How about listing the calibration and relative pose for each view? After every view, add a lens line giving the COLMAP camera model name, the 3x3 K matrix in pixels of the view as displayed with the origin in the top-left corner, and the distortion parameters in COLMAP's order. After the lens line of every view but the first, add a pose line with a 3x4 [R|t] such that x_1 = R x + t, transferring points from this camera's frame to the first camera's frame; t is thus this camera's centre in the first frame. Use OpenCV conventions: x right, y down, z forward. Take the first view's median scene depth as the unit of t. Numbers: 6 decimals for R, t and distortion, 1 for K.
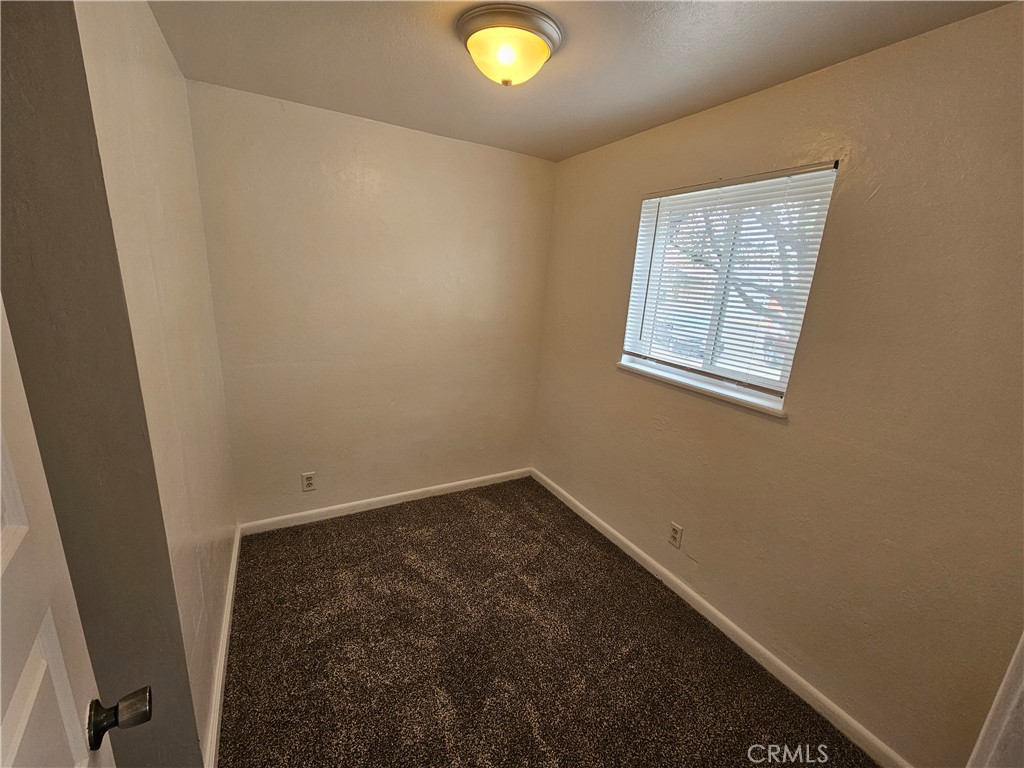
lens RADIAL K [[419.8, 0, 512.0], [0, 419.8, 384.0], [0, 0, 1]] dist [0.001821, 0.000044]
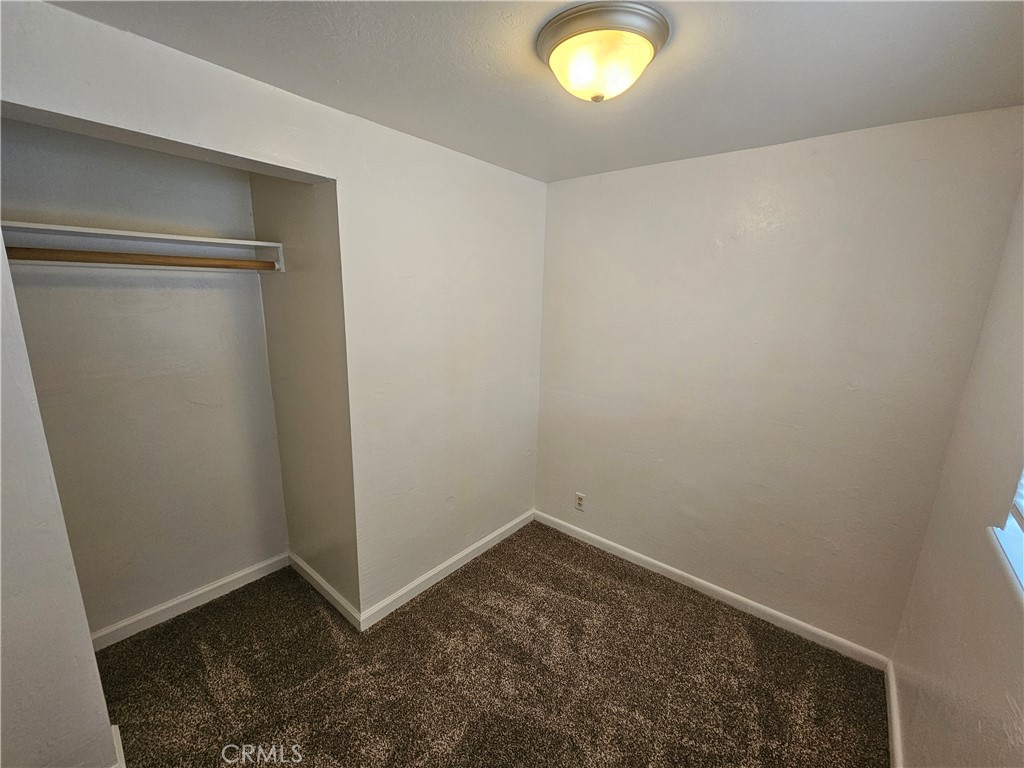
lens RADIAL K [[419.8, 0, 512.0], [0, 419.8, 384.0], [0, 0, 1]] dist [0.001821, 0.000044]
pose [[0.371840, 0.150924, -0.915946, 0.417179], [-0.235466, 0.969760, 0.064200, -0.097306], [0.897937, 0.191802, 0.396133, 0.341172]]
